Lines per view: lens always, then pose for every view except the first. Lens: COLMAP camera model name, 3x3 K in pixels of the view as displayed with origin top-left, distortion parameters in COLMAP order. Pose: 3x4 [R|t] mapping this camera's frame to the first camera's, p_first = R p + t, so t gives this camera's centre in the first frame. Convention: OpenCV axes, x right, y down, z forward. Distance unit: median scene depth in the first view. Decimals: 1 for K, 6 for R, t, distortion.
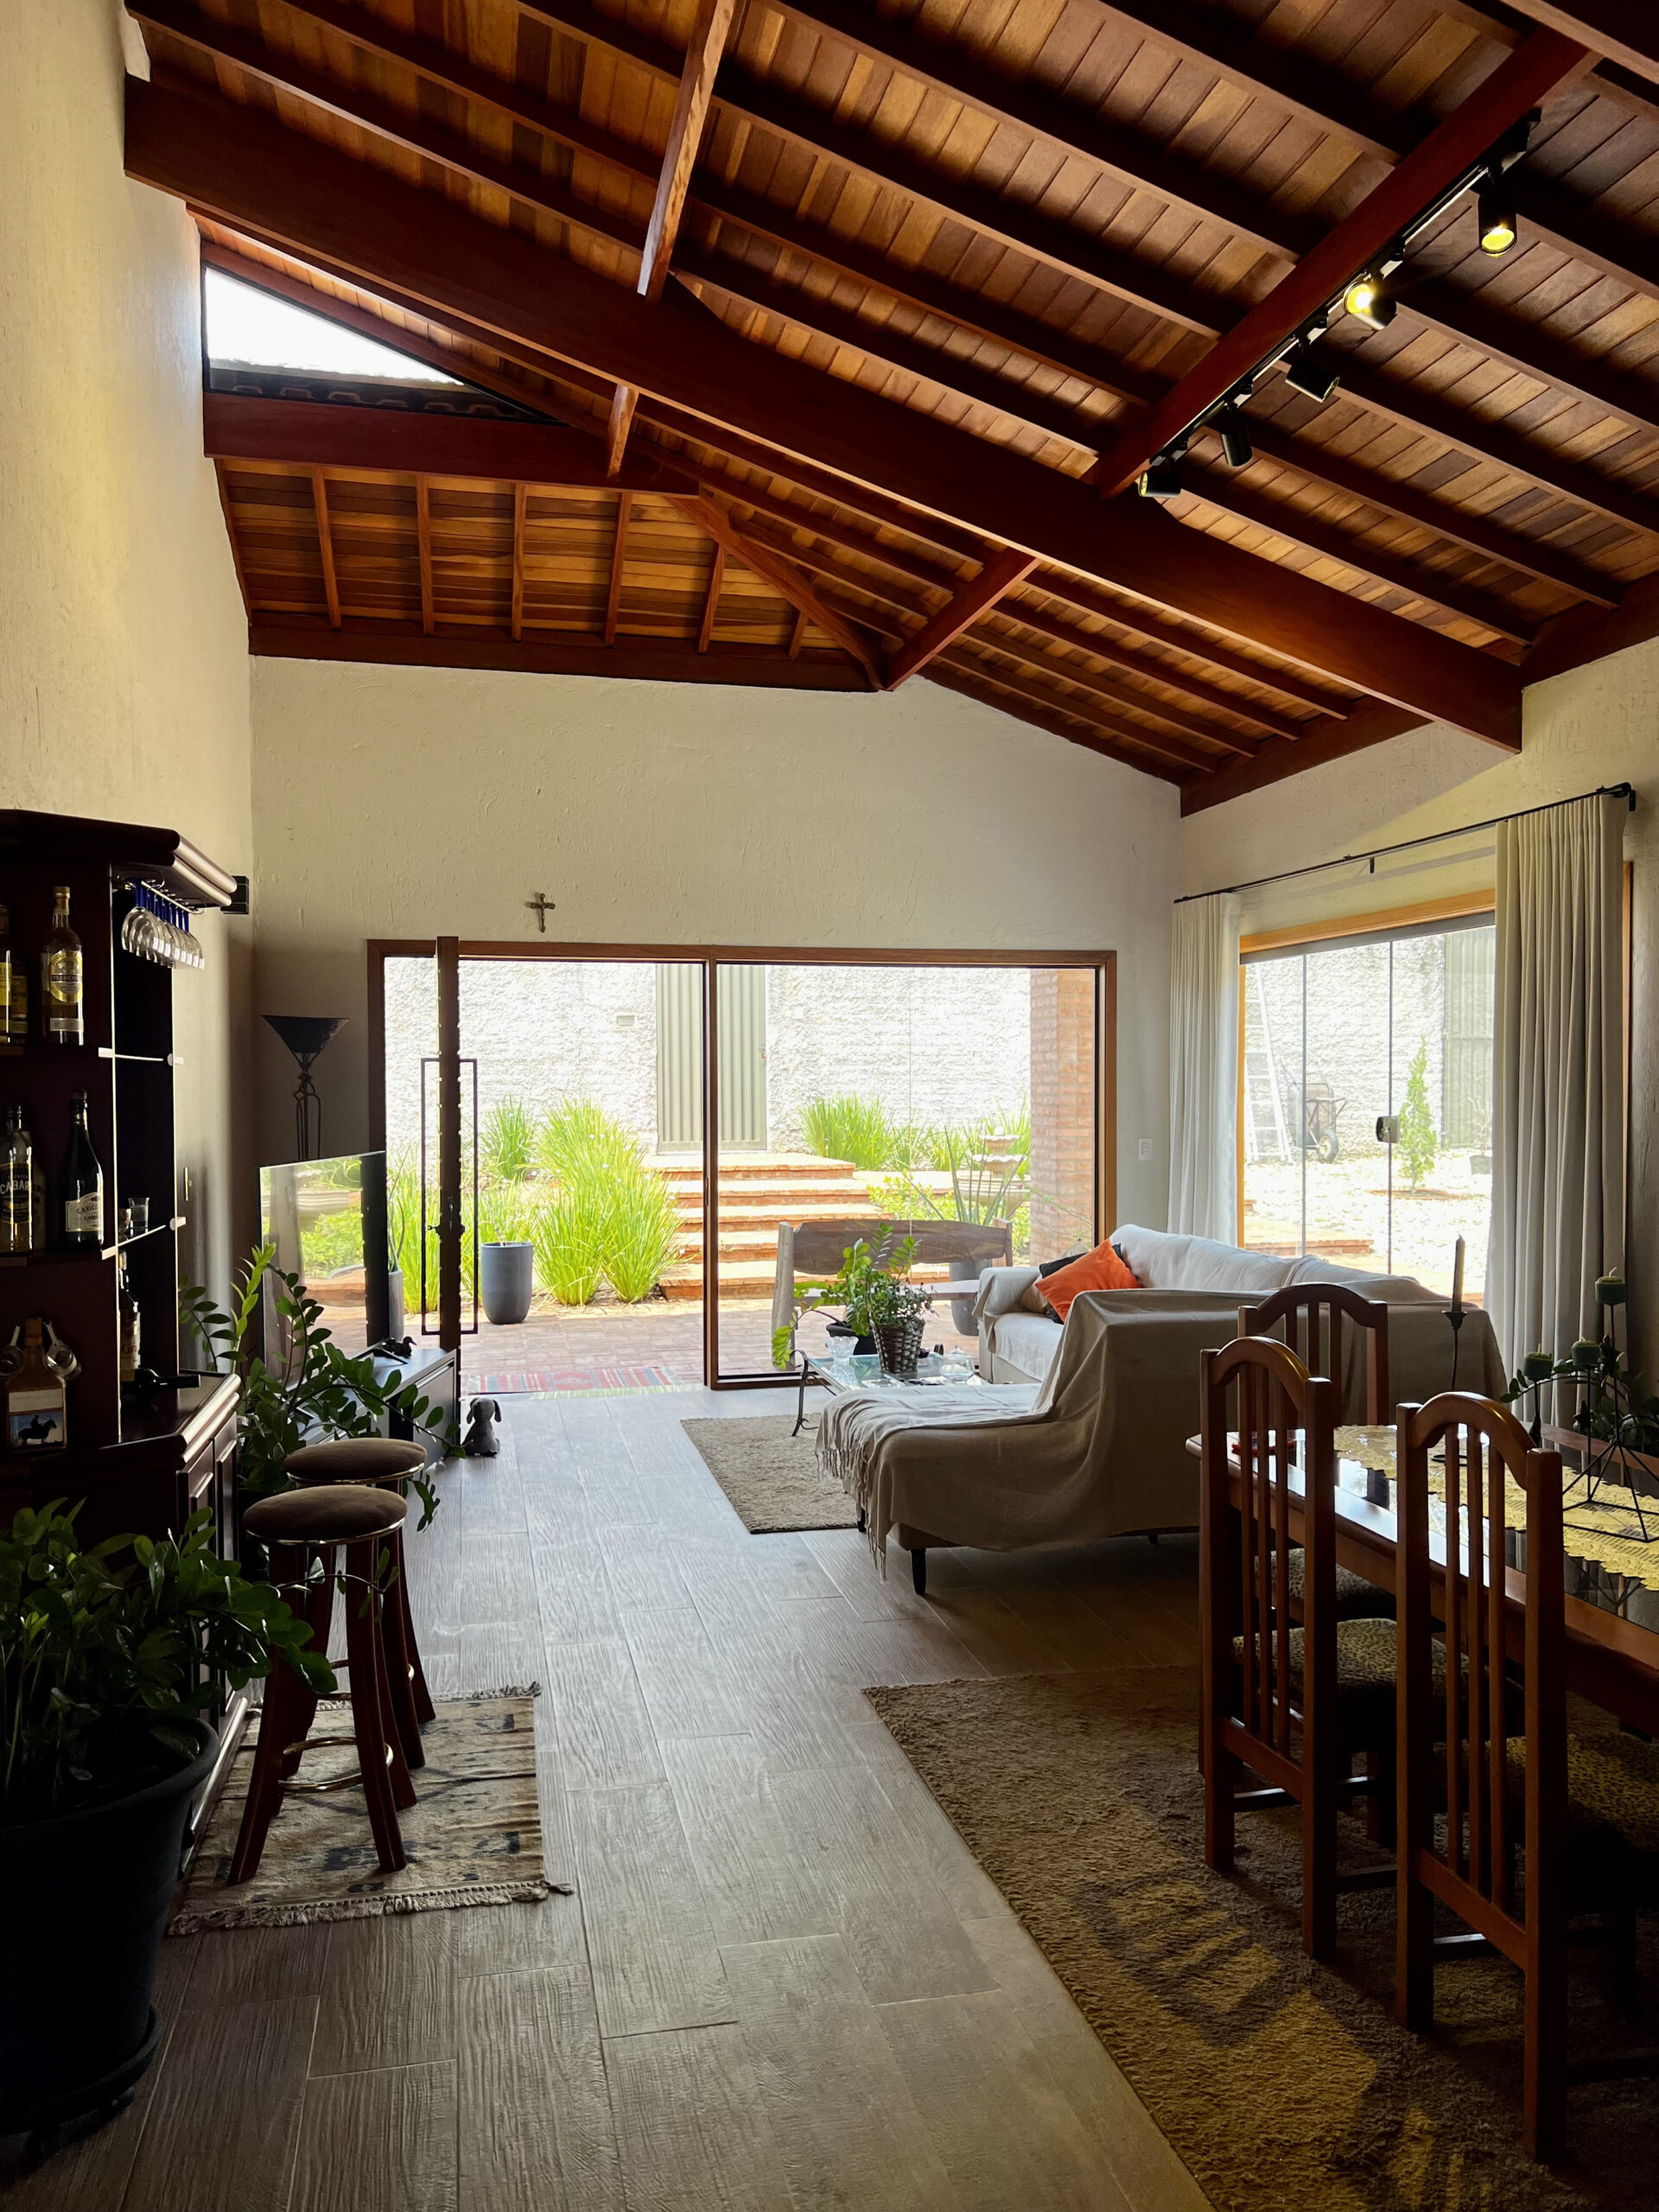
lens RADIAL K [[1665.5, 0, 852.3], [0, 1665.5, 1121.3], [0, 0, 1]] dist [0.064890, -0.075311]
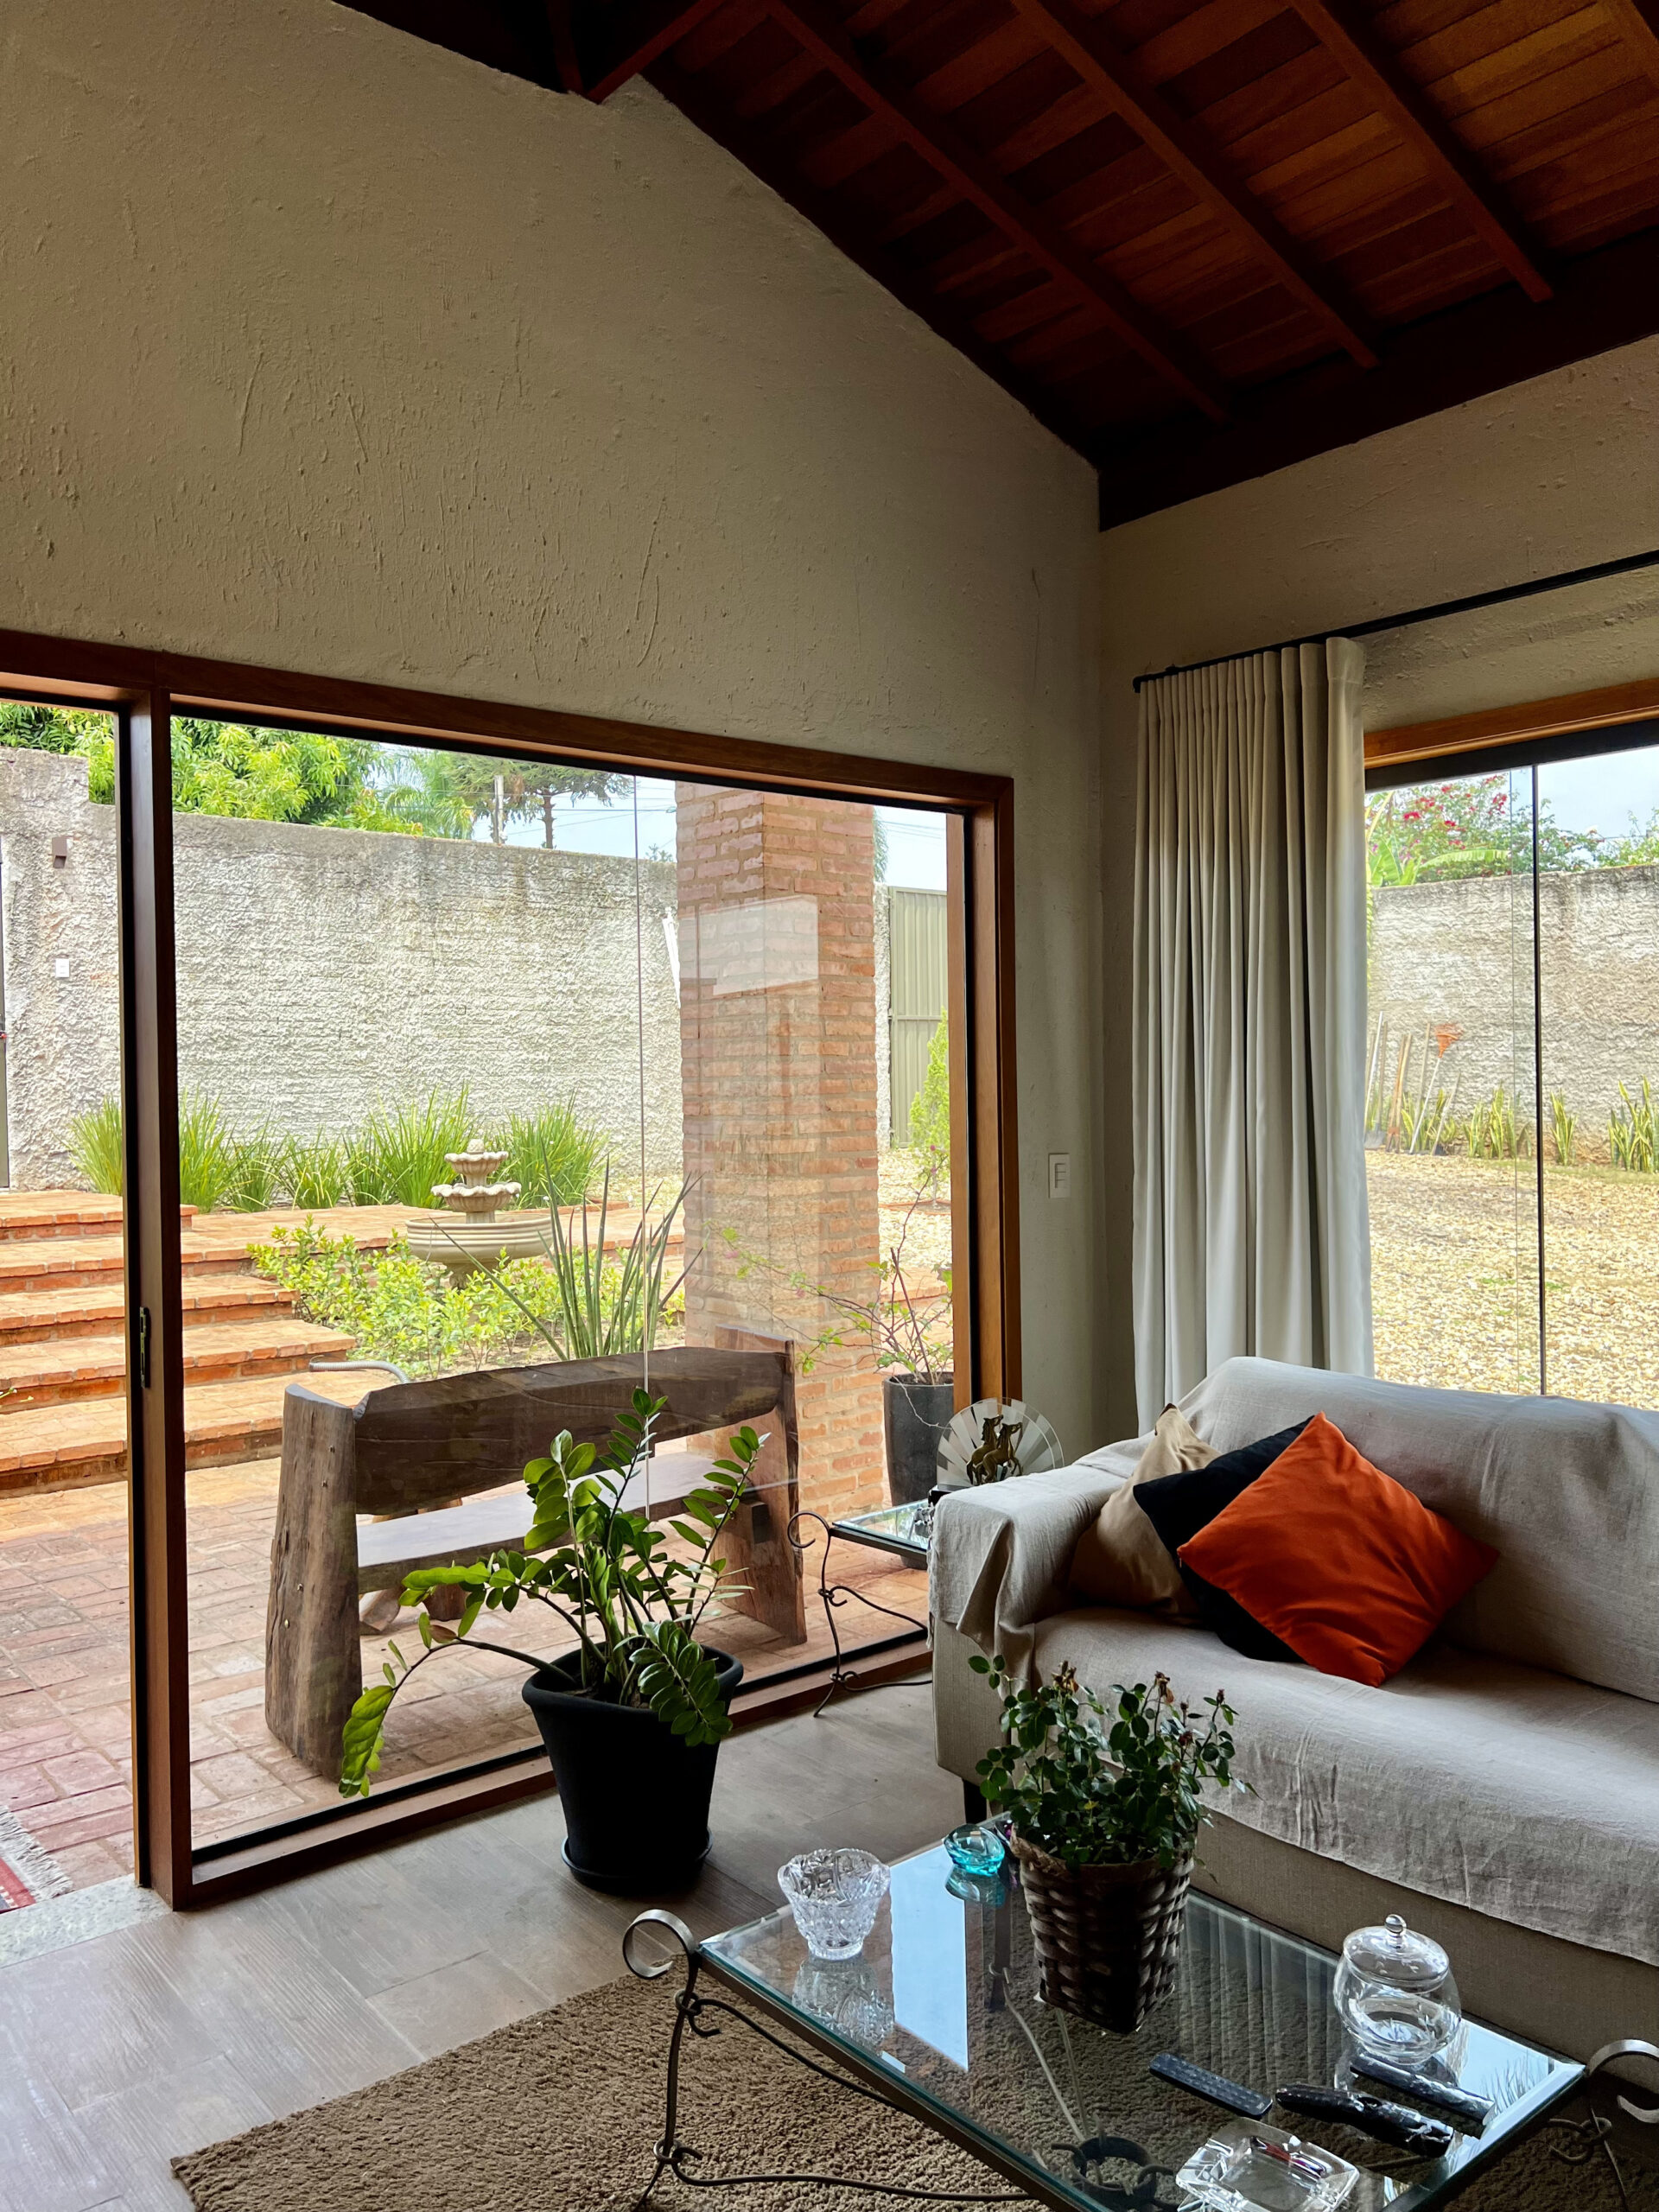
lens RADIAL K [[1665.5, 0, 829.8], [0, 1665.5, 1091.2], [0, 0, 1]] dist [0.064890, -0.075311]
pose [[0.894545, -0.016033, 0.446691, -0.118330], [0.025293, 0.999571, -0.014774, -0.003323], [-0.446262, 0.024514, 0.894566, 0.612469]]
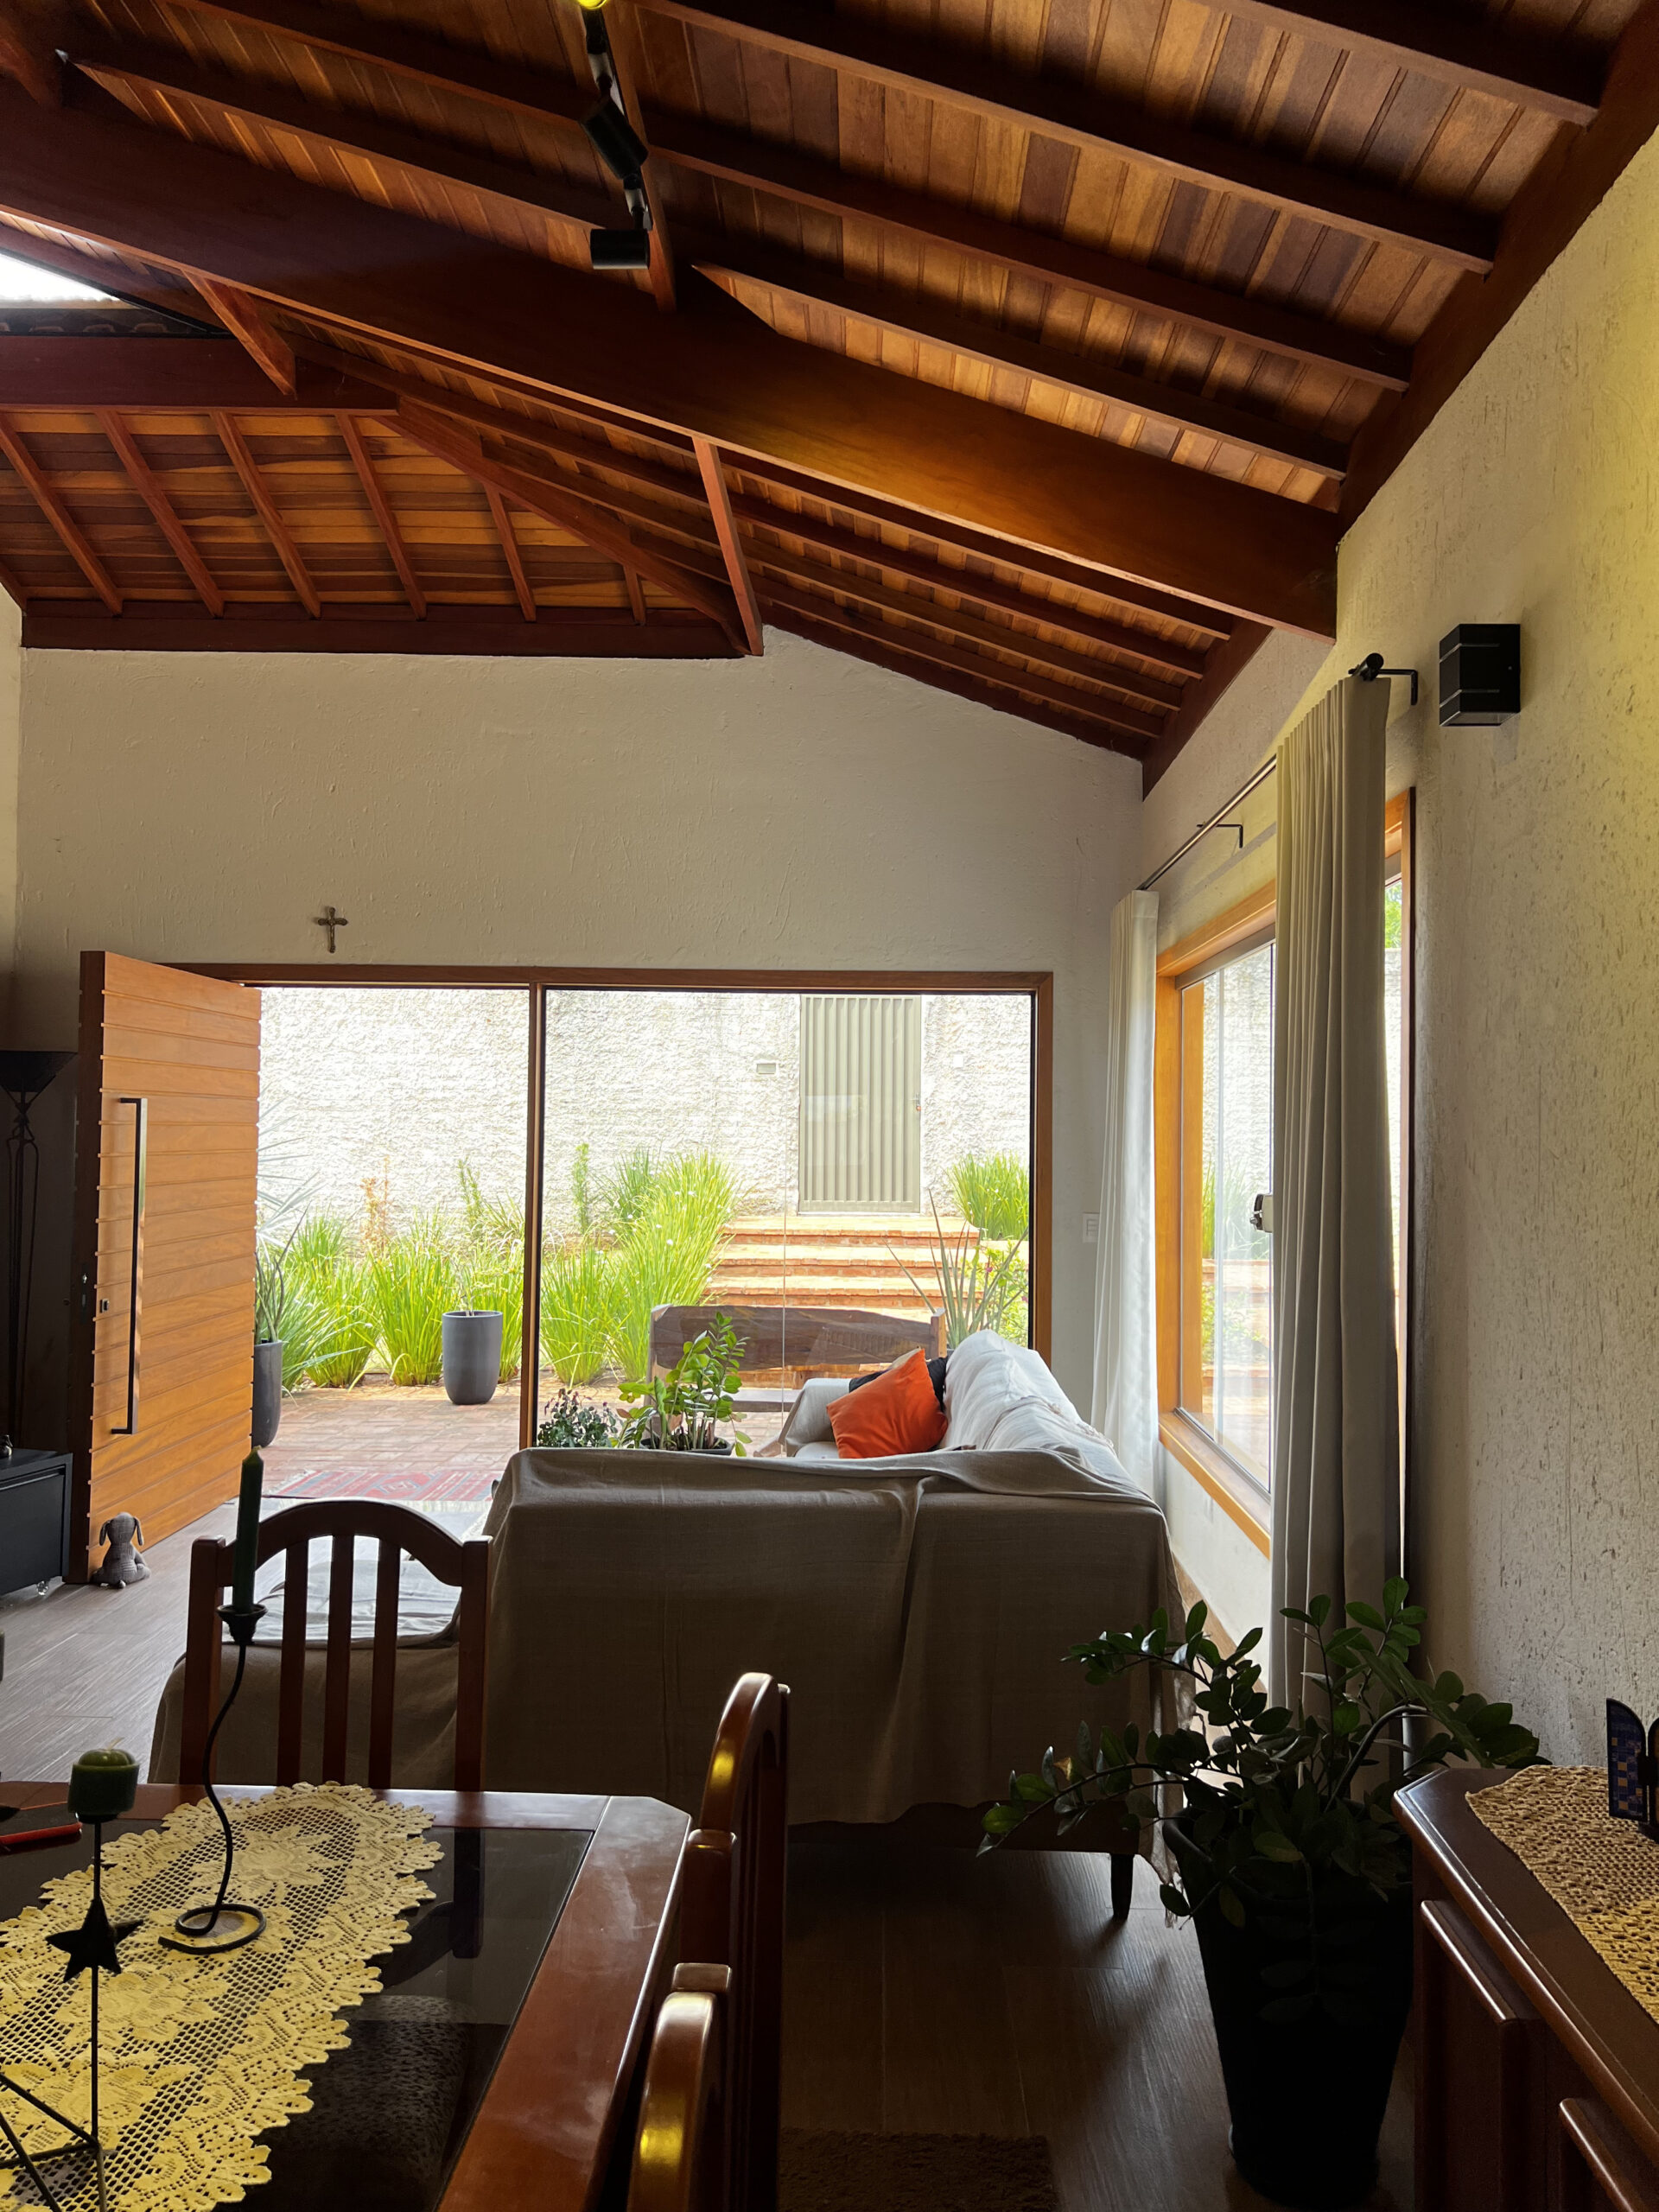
lens RADIAL K [[1665.5, 0, 845.5], [0, 1665.5, 1083.6], [0, 0, 1]] dist [0.064890, -0.075311]
pose [[0.968899, 0.007103, -0.247353, 0.270250], [-0.021126, 0.998313, -0.054084, -0.006129], [0.246551, 0.057628, 0.967415, 0.237395]]
